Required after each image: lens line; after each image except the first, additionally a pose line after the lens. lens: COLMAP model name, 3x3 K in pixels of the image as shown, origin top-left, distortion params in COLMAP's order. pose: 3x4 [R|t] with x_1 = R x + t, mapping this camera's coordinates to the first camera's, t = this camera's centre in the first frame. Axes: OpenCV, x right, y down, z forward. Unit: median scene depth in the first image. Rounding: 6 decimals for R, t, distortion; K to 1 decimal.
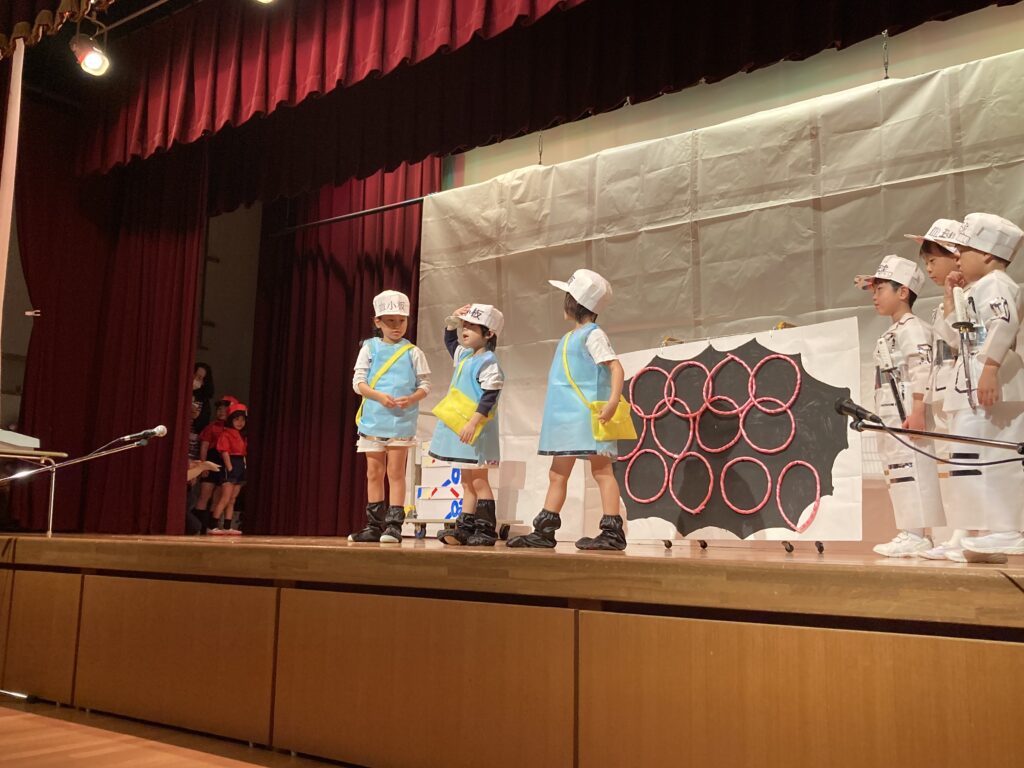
lens RADIAL K [[1012.2, 0, 511.9], [0, 1012.2, 388.0], [0, 0, 1]] dist [0.019645, 0.000000]
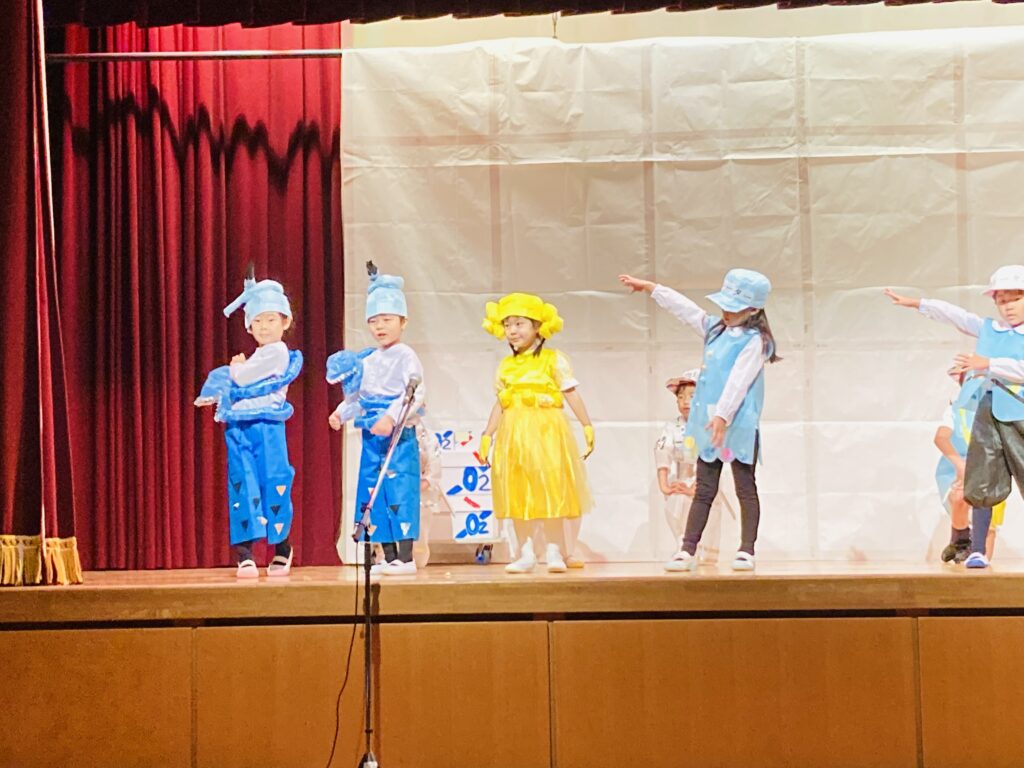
lens RADIAL K [[2096.3, 0, 512.0], [0, 2096.3, 383.8], [0, 0, 1]] dist [0.061295, 0.000000]
pose [[0.831004, 0.012519, 0.556126, -0.901606], [-0.050325, 0.997339, 0.052747, -0.061705], [-0.553986, -0.071820, 0.829422, -0.244363]]
